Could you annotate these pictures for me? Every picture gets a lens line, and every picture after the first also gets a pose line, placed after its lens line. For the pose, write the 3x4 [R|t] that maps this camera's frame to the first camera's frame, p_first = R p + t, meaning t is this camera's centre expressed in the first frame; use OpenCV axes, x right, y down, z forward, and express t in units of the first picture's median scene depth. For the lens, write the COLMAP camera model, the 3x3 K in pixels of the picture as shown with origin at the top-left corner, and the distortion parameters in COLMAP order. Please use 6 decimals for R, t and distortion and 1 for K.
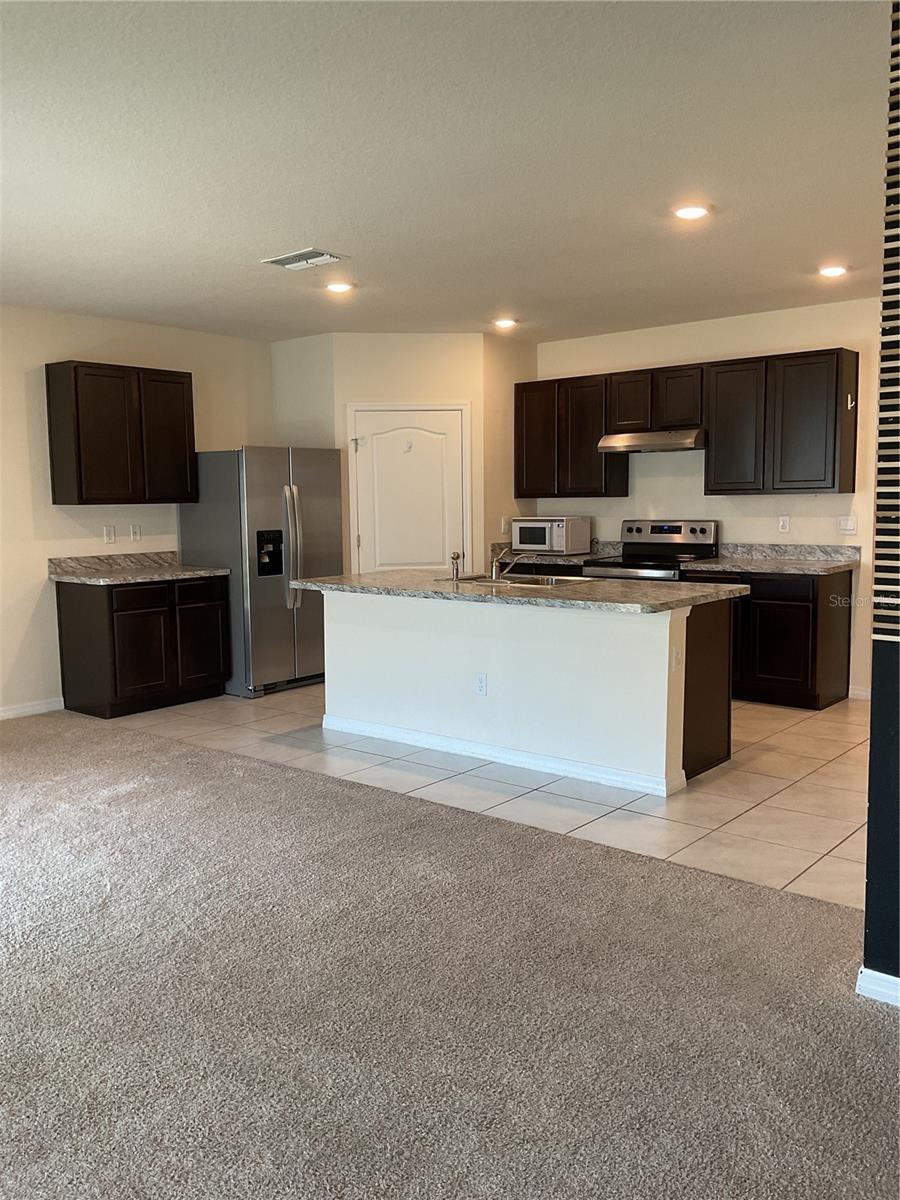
lens RADIAL K [[991.4, 0, 448.2], [0, 991.4, 599.1], [0, 0, 1]] dist [0.148604, -0.307745]
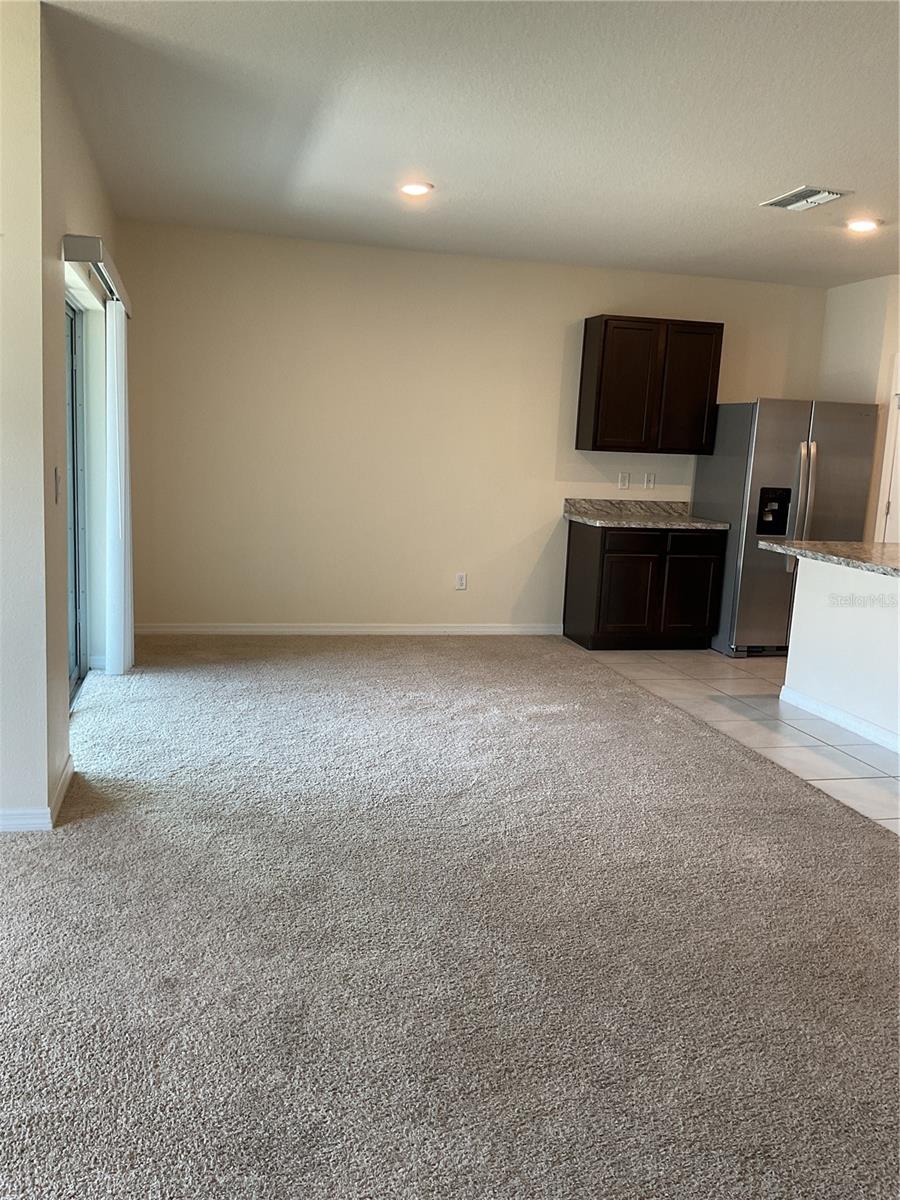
lens RADIAL K [[991.4, 0, 448.2], [0, 991.4, 599.1], [0, 0, 1]] dist [0.148604, -0.307745]
pose [[0.805188, 0.145461, -0.574903, 0.151063], [-0.120060, 0.989360, 0.082175, -0.005368], [0.580739, 0.002856, 0.814085, 0.036851]]
